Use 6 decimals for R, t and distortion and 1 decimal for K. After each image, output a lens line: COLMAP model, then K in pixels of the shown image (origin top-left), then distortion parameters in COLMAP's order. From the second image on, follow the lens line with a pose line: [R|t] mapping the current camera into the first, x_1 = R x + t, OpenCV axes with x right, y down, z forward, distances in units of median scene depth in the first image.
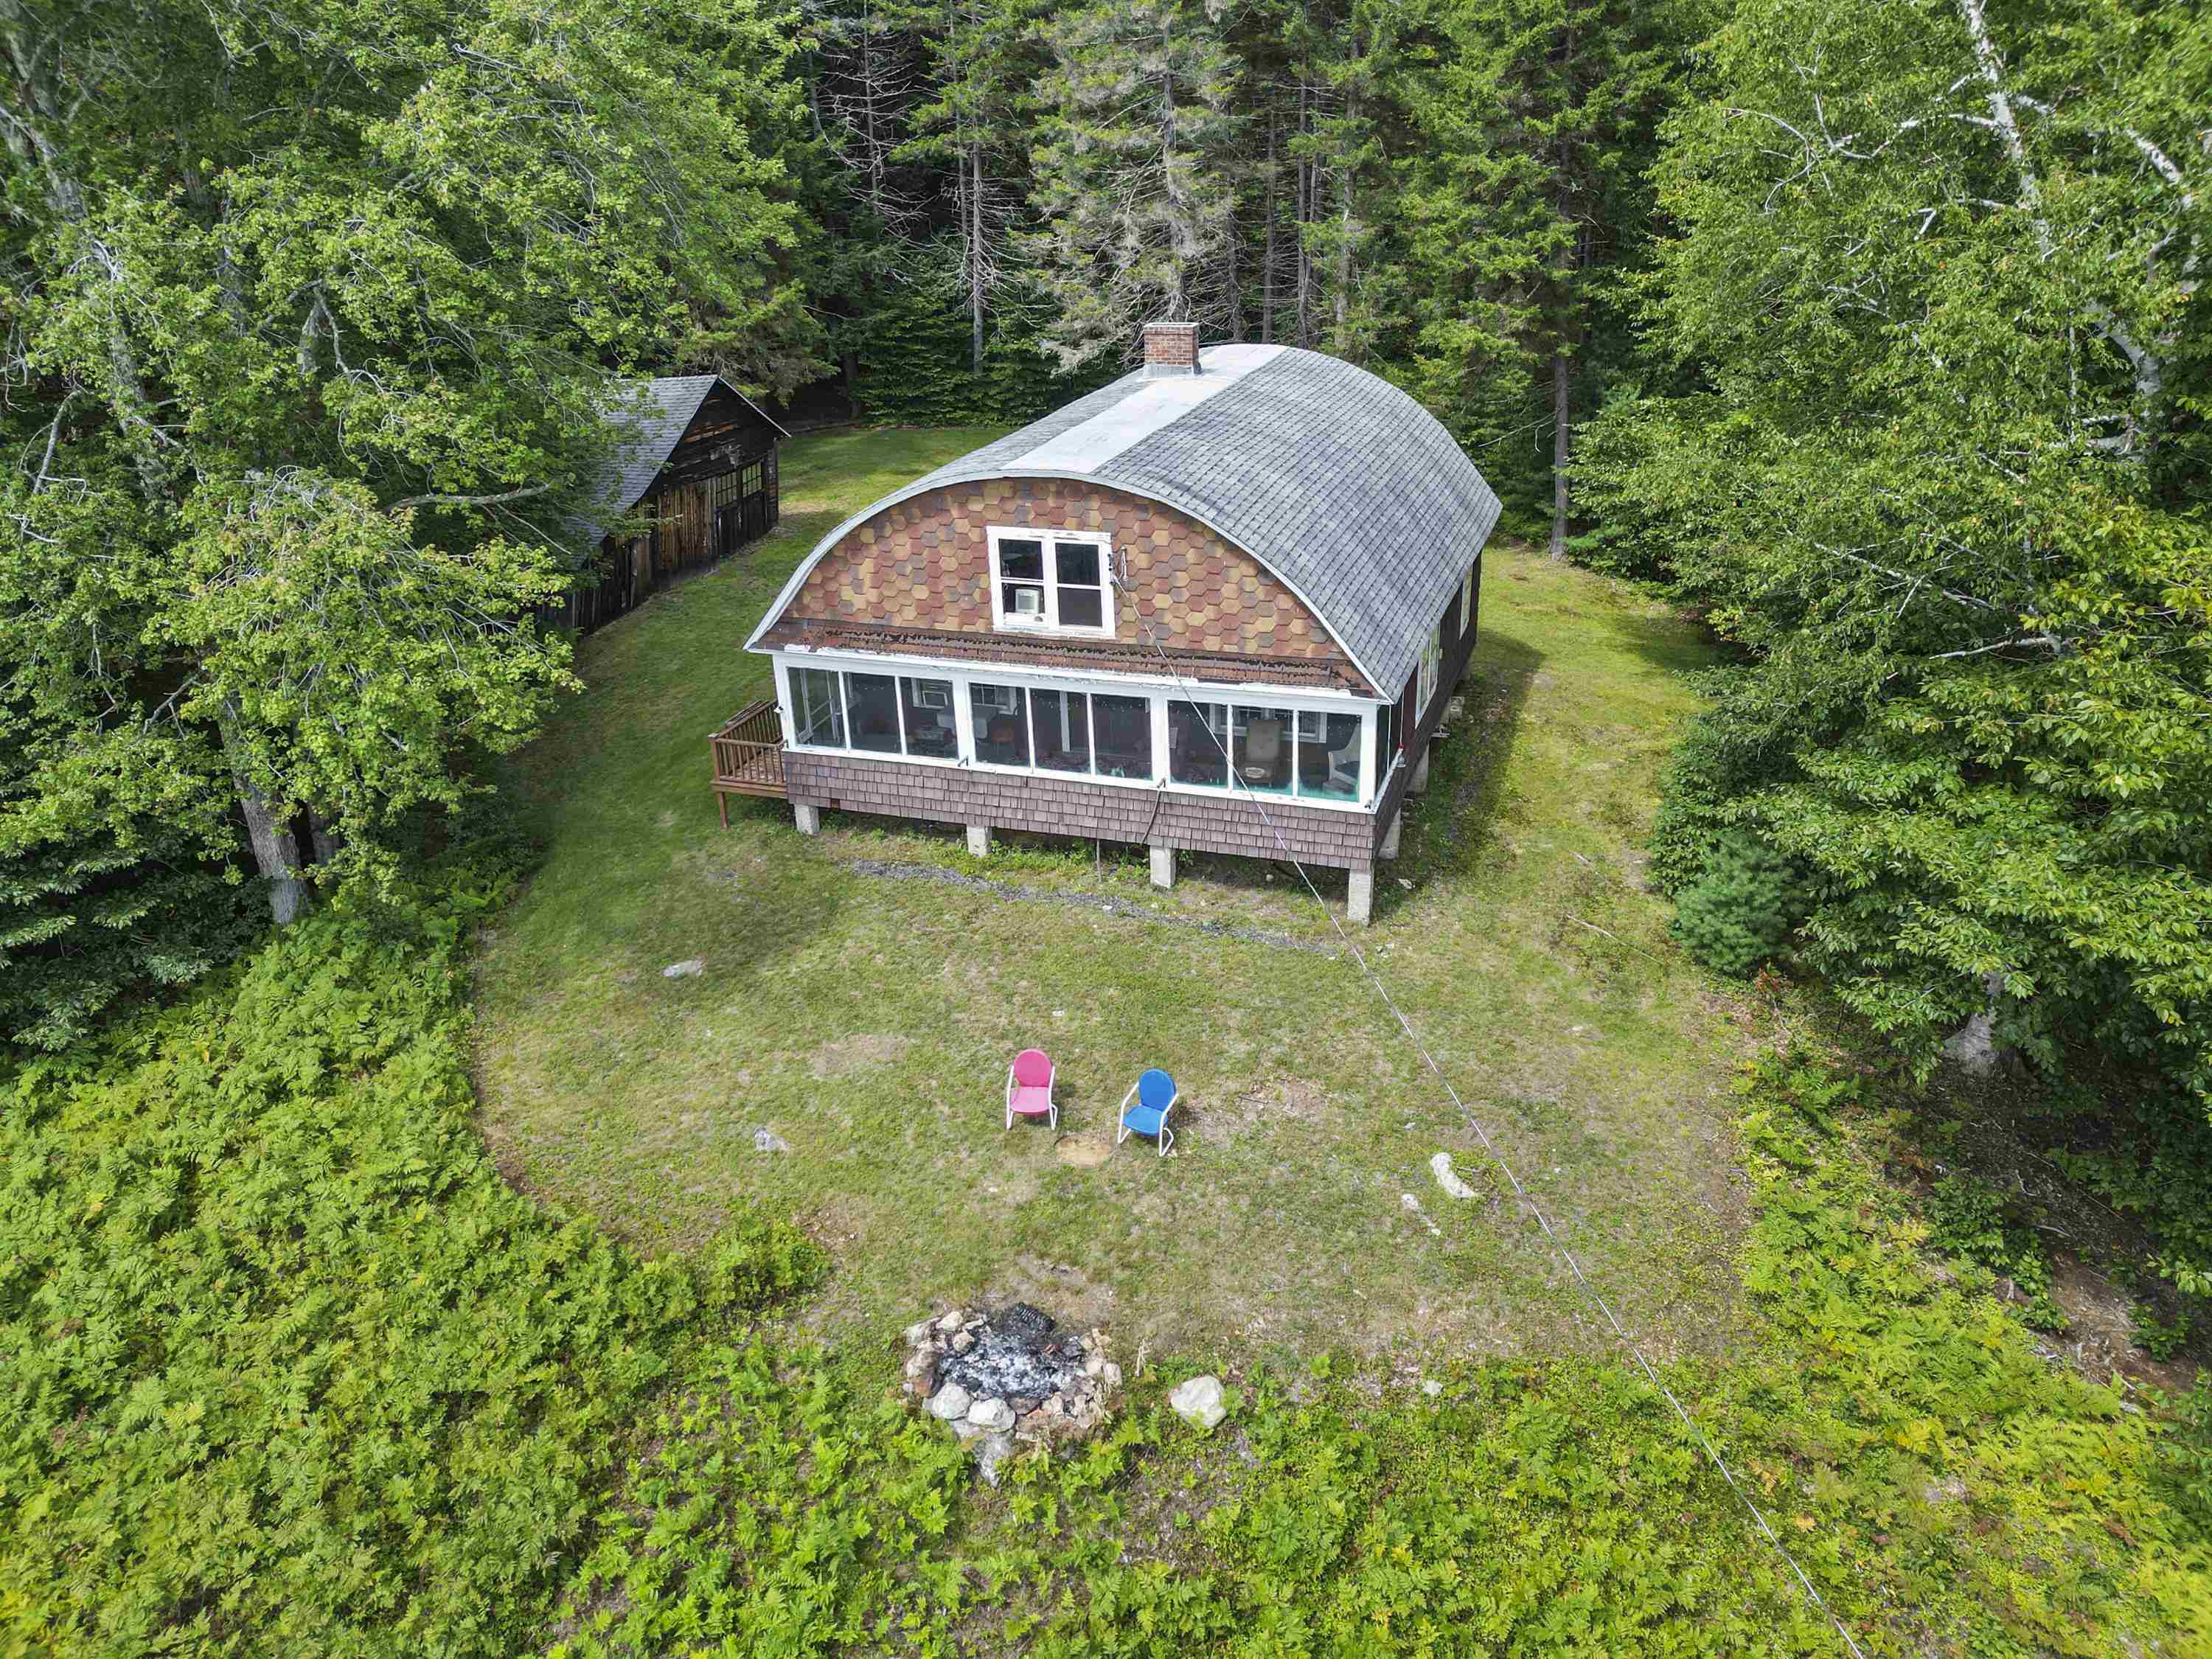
lens RADIAL K [[1533.3, 0, 1110.7], [0, 1533.3, 801.7], [0, 0, 1]] dist [0.080537, -0.072374]
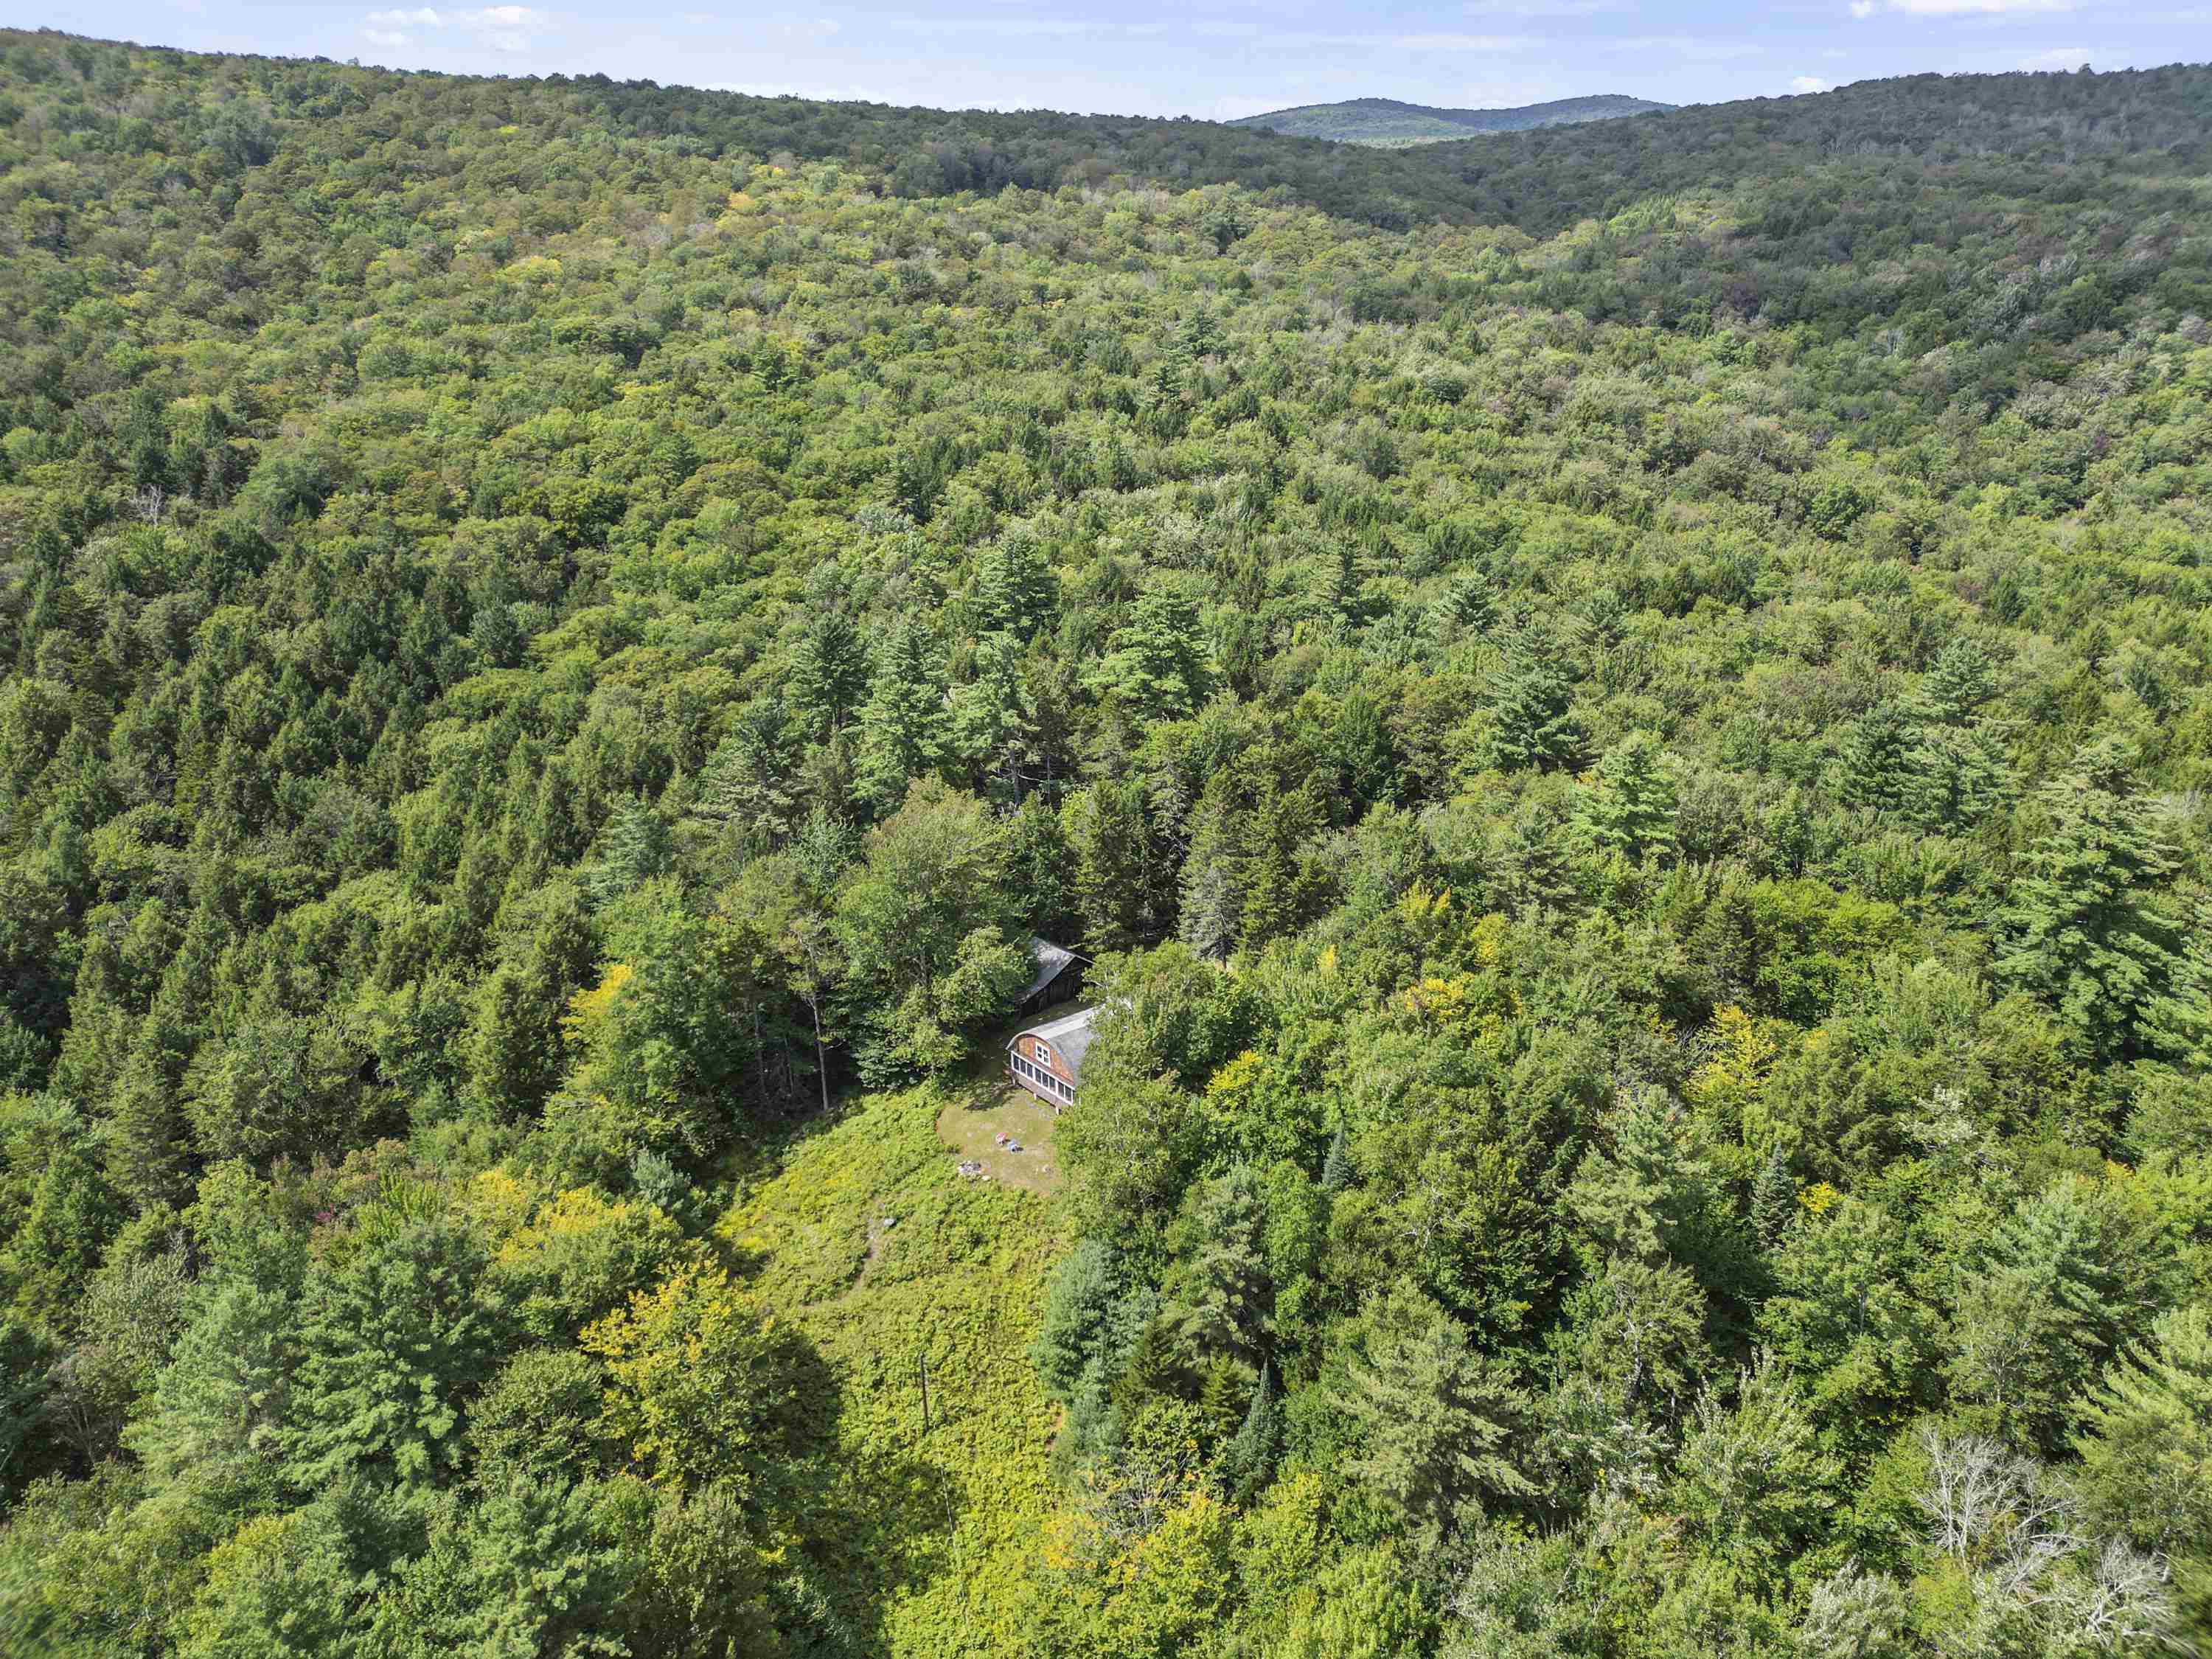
lens RADIAL K [[1533.3, 0, 1110.7], [0, 1533.3, 801.7], [0, 0, 1]] dist [0.080537, -0.072374]
pose [[0.829146, 0.161617, -0.535161, 3.016295], [-0.217807, 0.975044, -0.042996, -0.850197], [0.514856, 0.152211, 0.843655, -3.735909]]
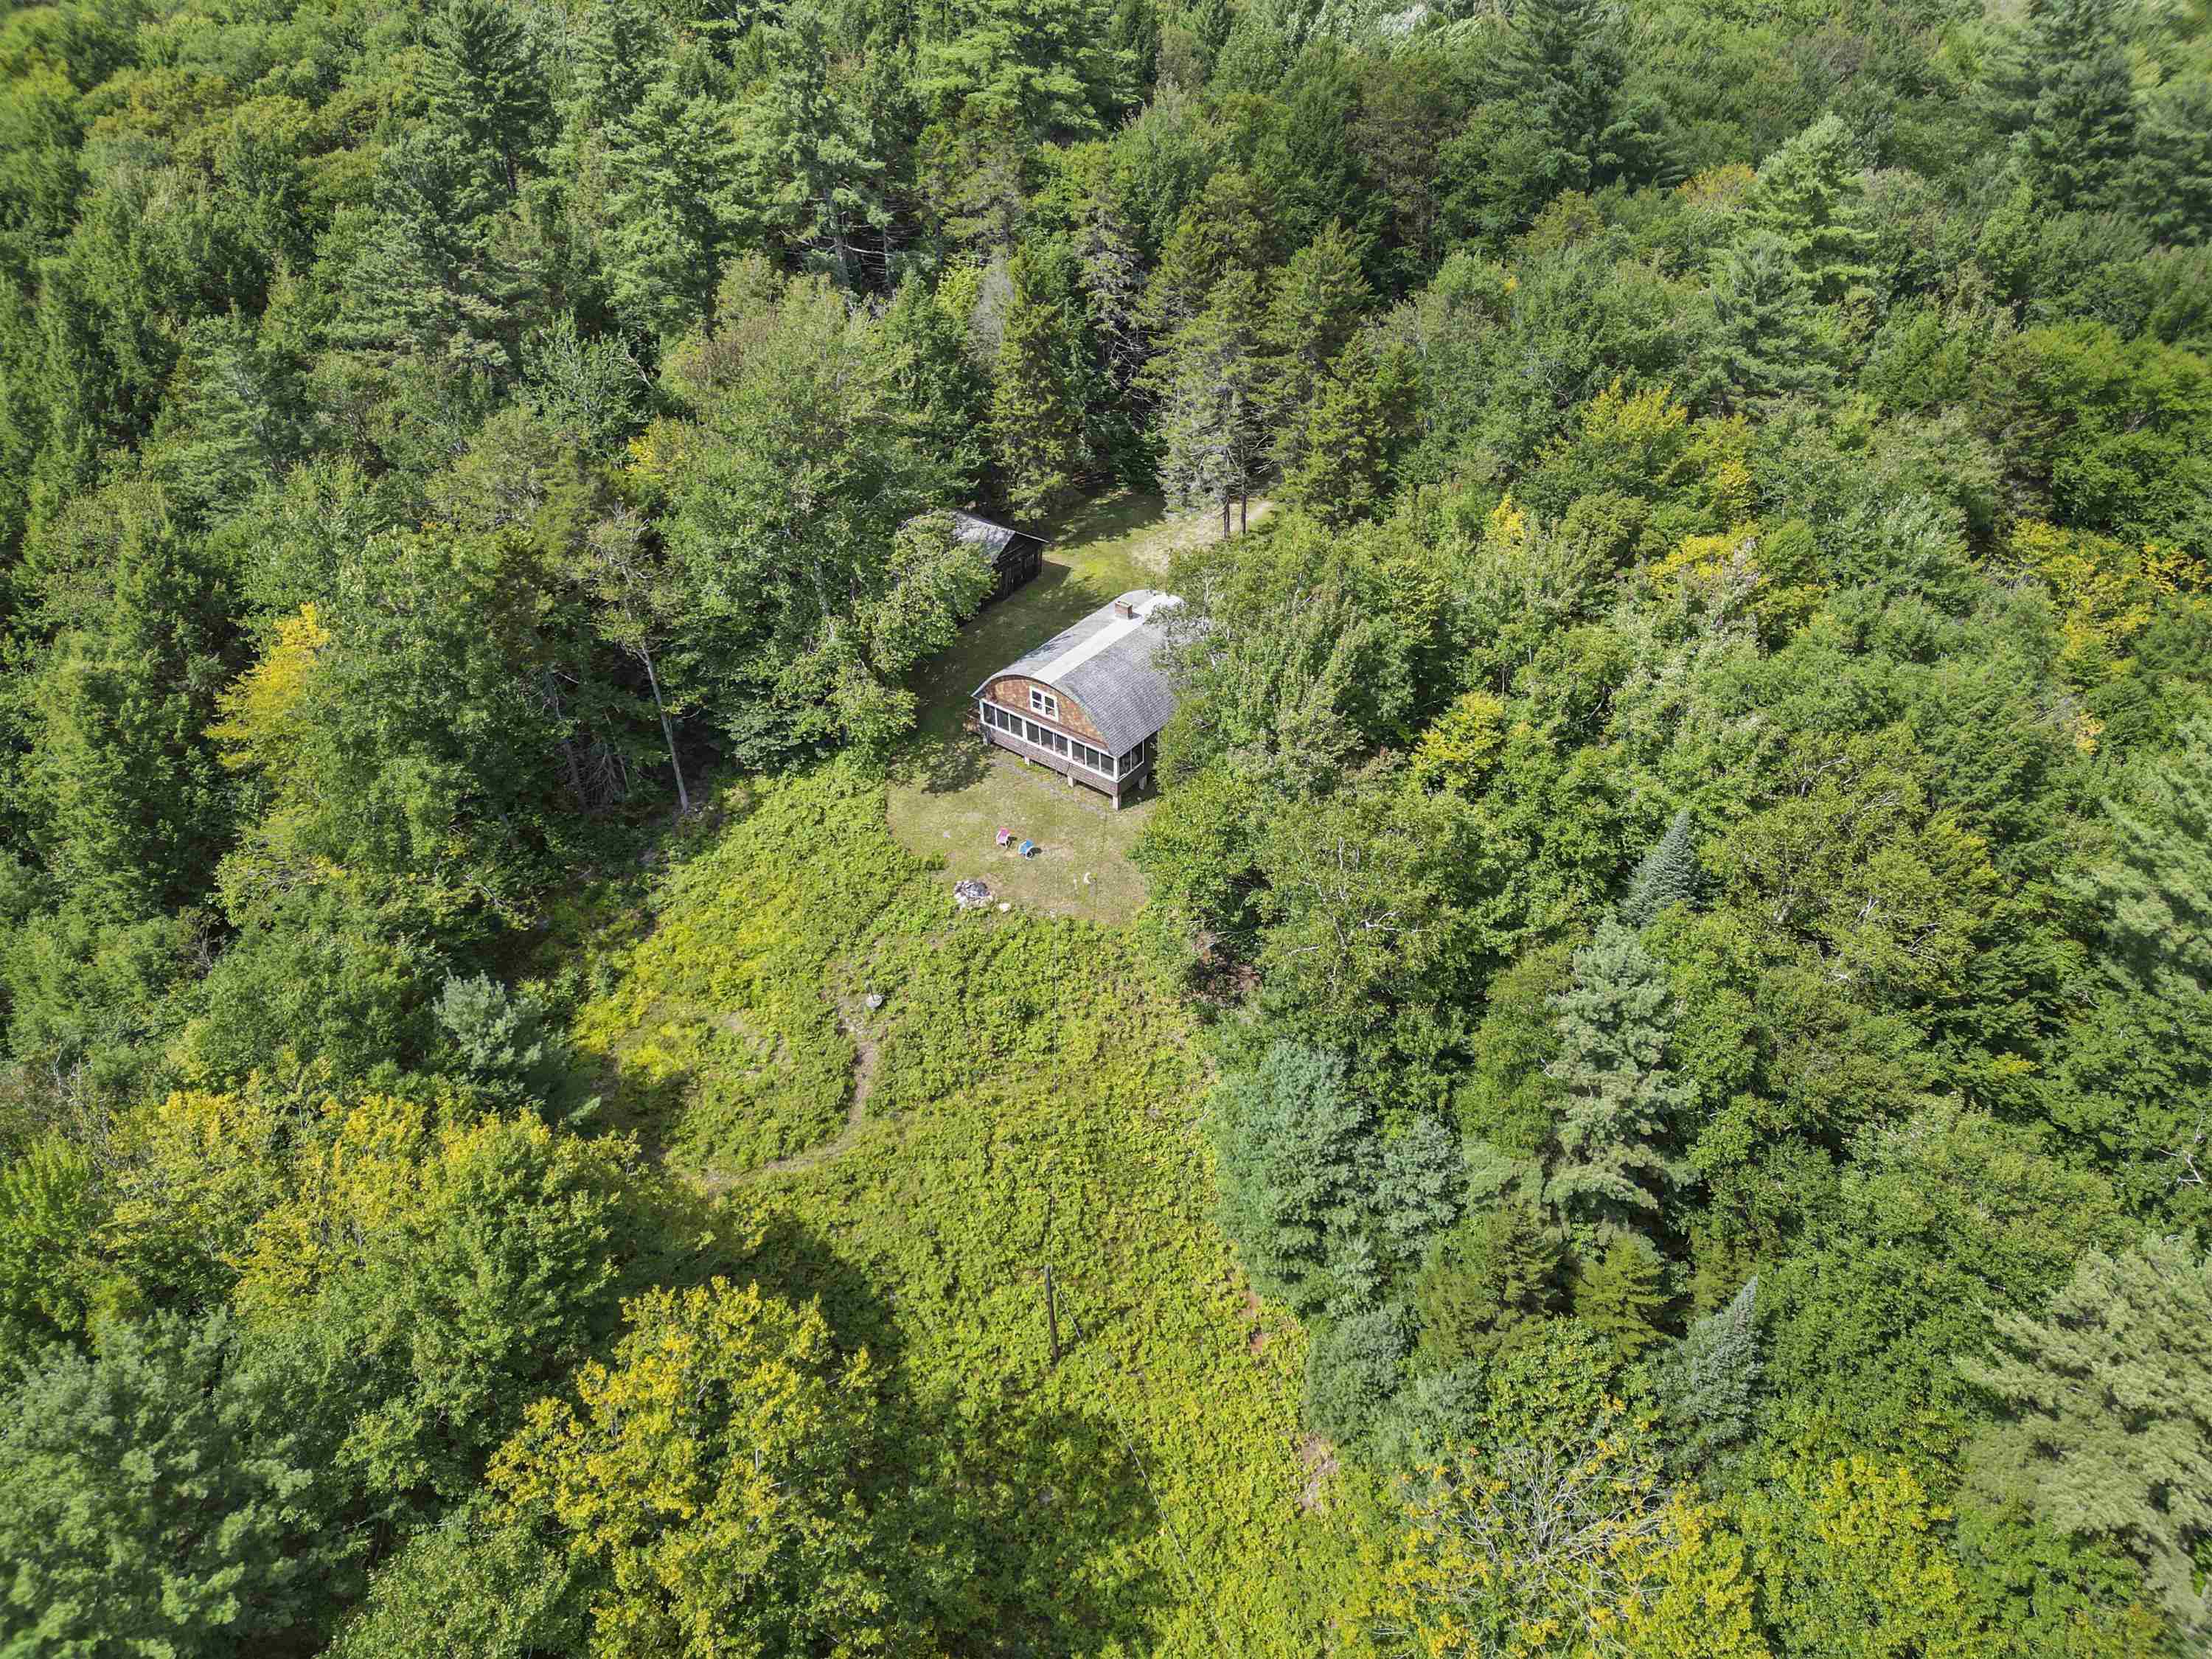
lens RADIAL K [[1533.3, 0, 1110.7], [0, 1533.3, 801.7], [0, 0, 1]] dist [0.080537, -0.072374]
pose [[0.938347, 0.206167, -0.277489, 1.161213], [-0.139554, 0.960298, 0.241563, -0.811729], [0.316274, -0.187945, 0.929864, -2.356227]]
